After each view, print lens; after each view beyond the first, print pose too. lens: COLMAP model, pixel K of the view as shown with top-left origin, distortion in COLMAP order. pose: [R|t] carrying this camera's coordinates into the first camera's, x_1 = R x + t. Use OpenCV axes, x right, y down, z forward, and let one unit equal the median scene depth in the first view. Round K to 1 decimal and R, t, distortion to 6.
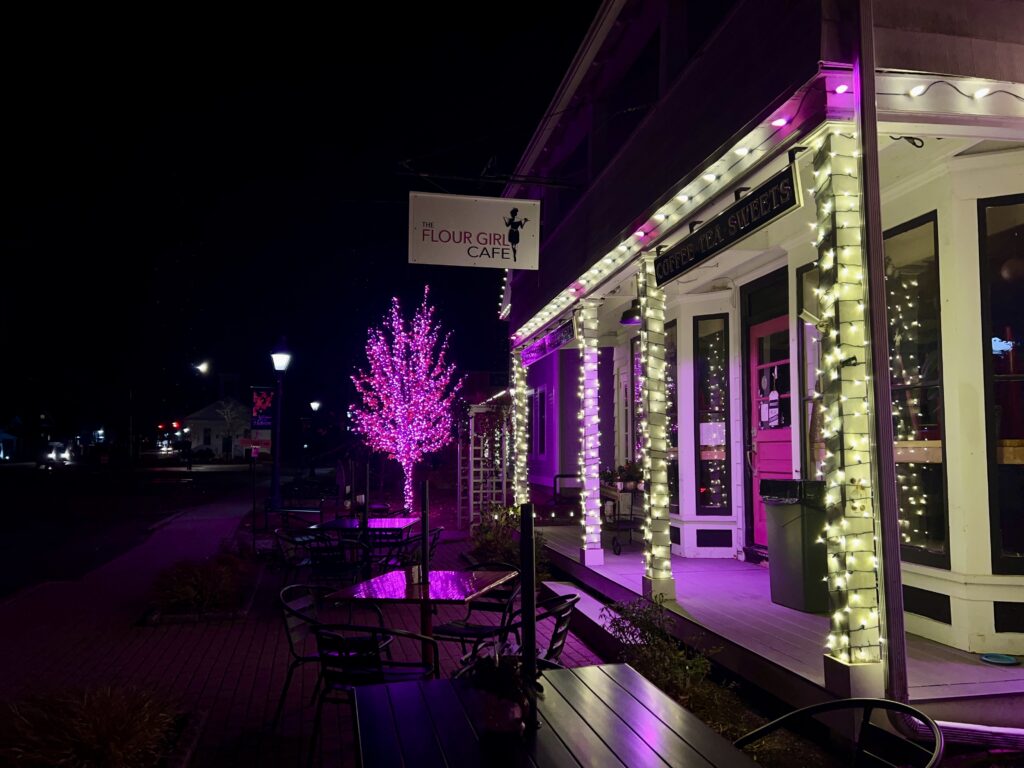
lens RADIAL K [[789.5, 0, 507.6], [0, 789.5, 384.4], [0, 0, 1]] dist [0.035885, -0.019355]
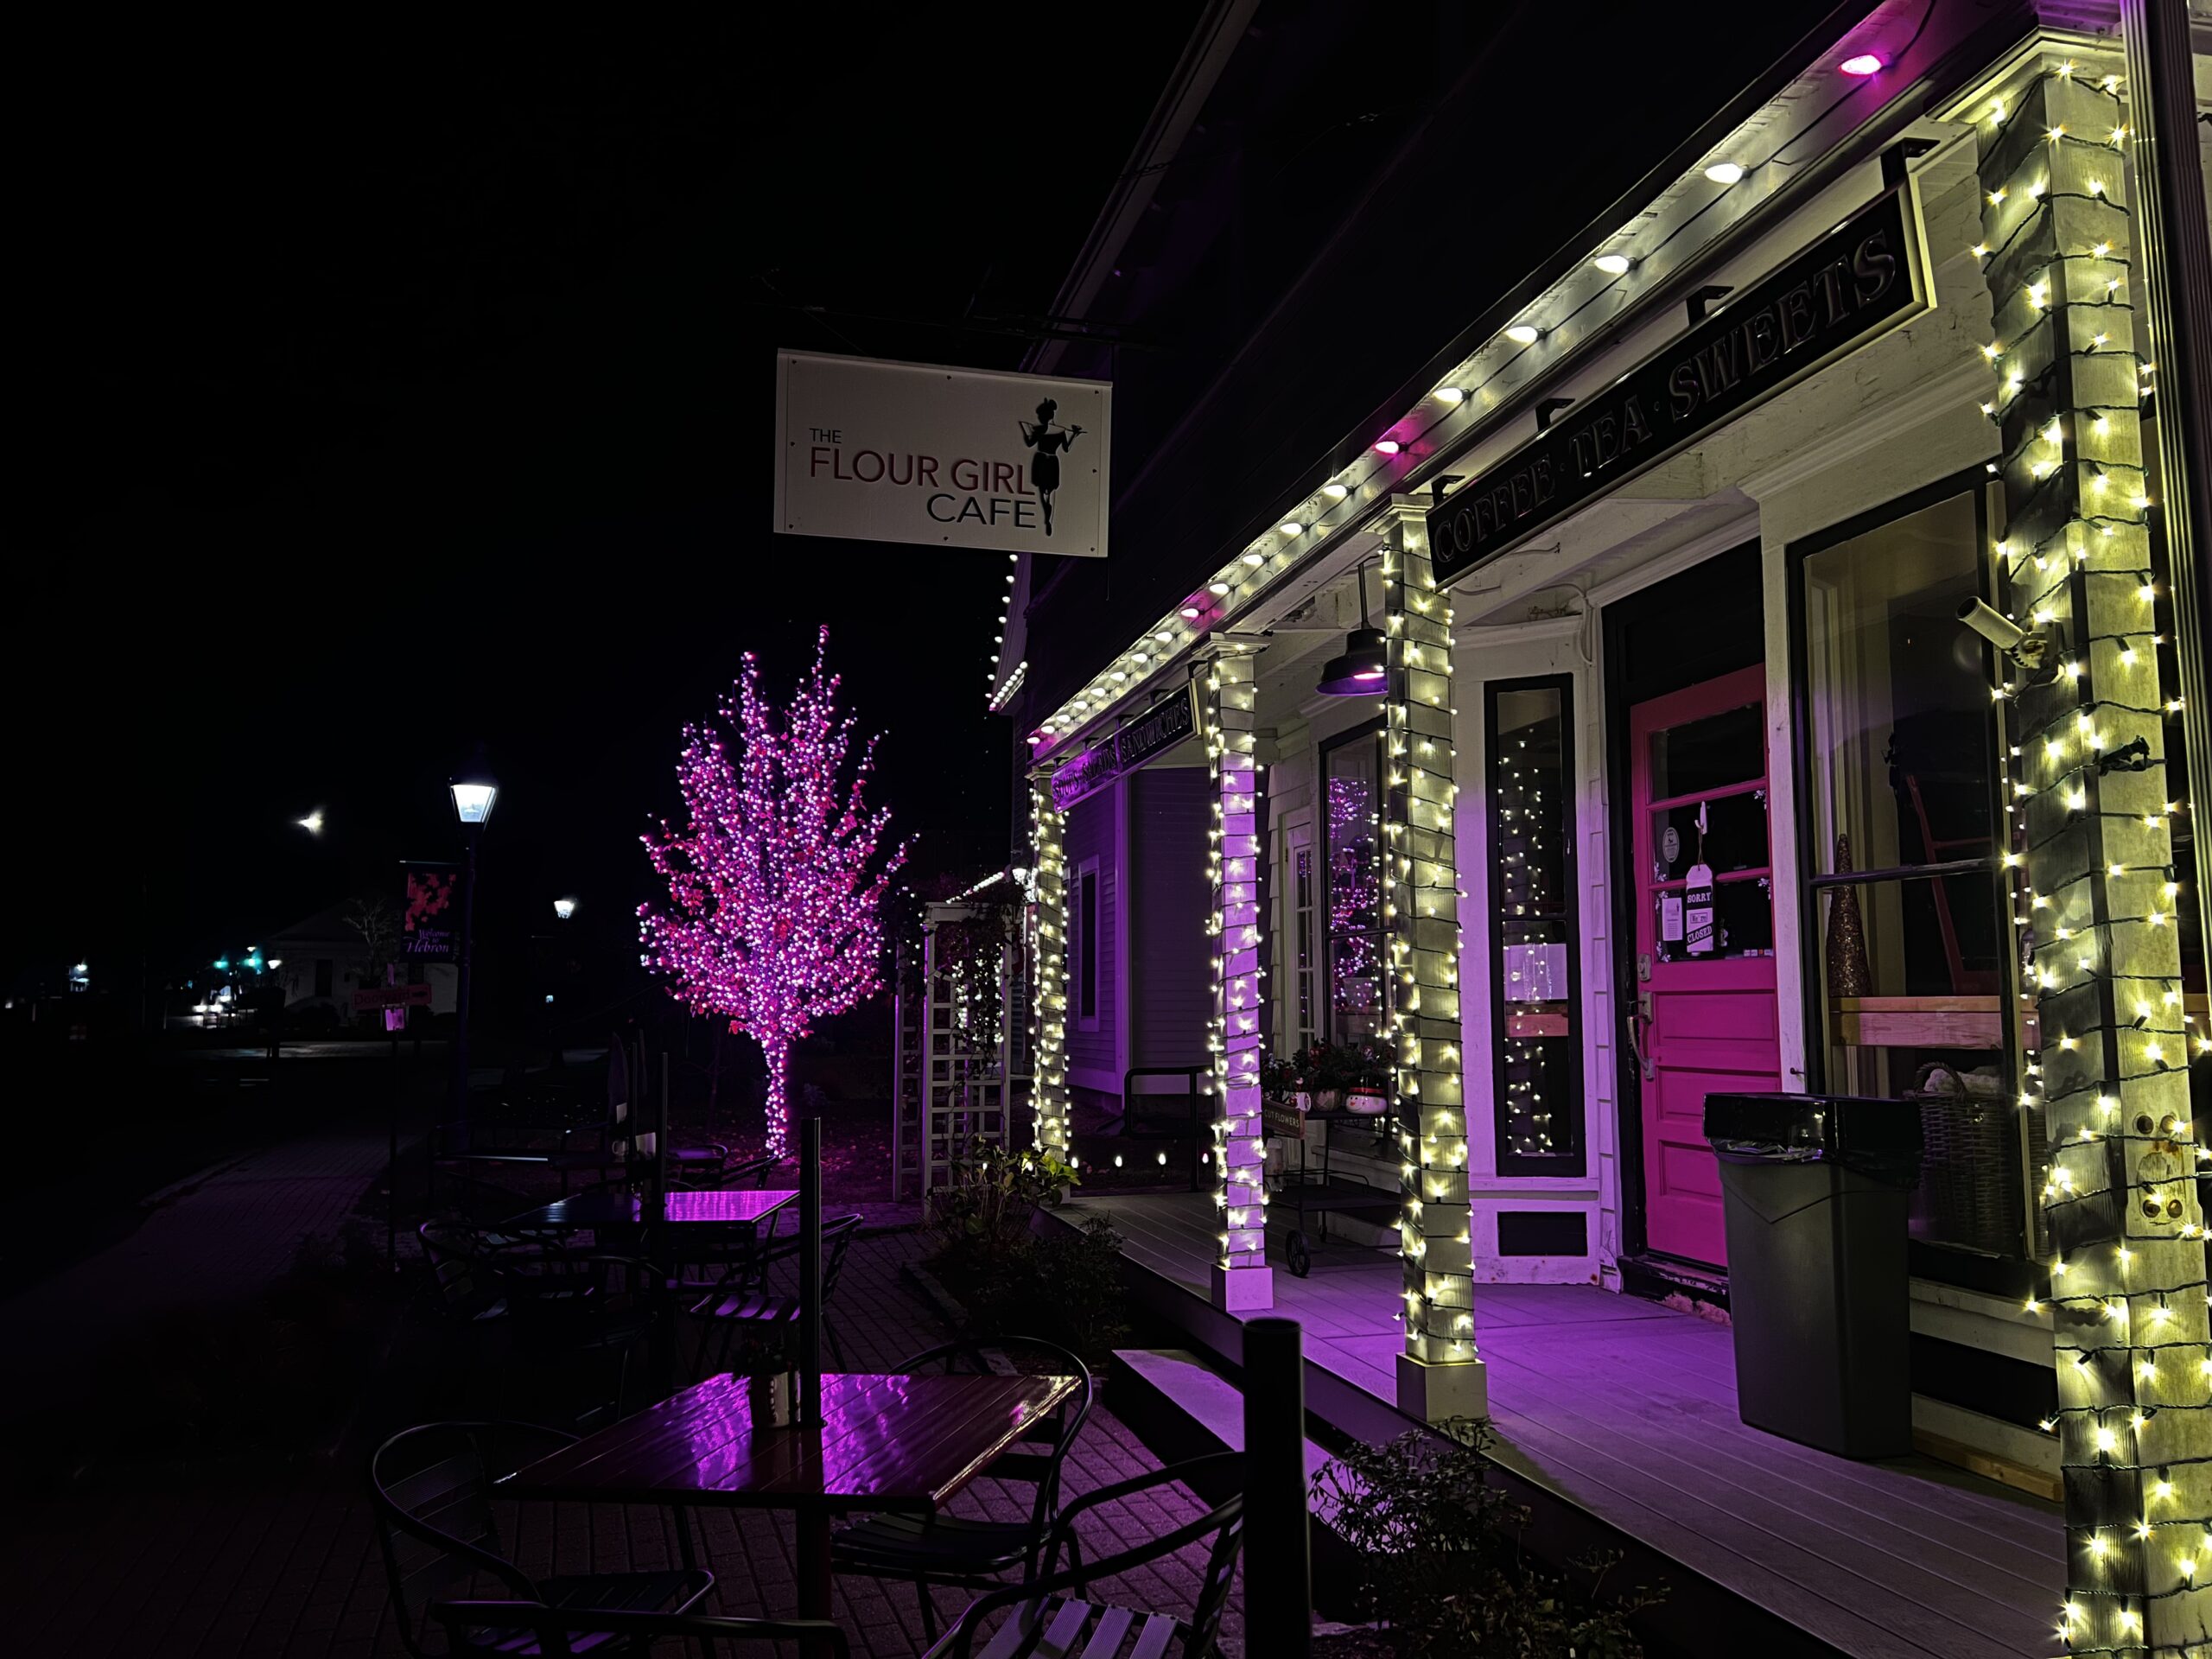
lens RADIAL K [[1705.4, 0, 1107.8], [0, 1705.4, 829.1], [0, 0, 1]] dist [0.035885, -0.019355]
pose [[0.997983, 0.002623, 0.063421, -0.014734], [-0.001379, 0.999806, -0.019659, 0.007437], [-0.063460, 0.019532, 0.997793, 0.154766]]
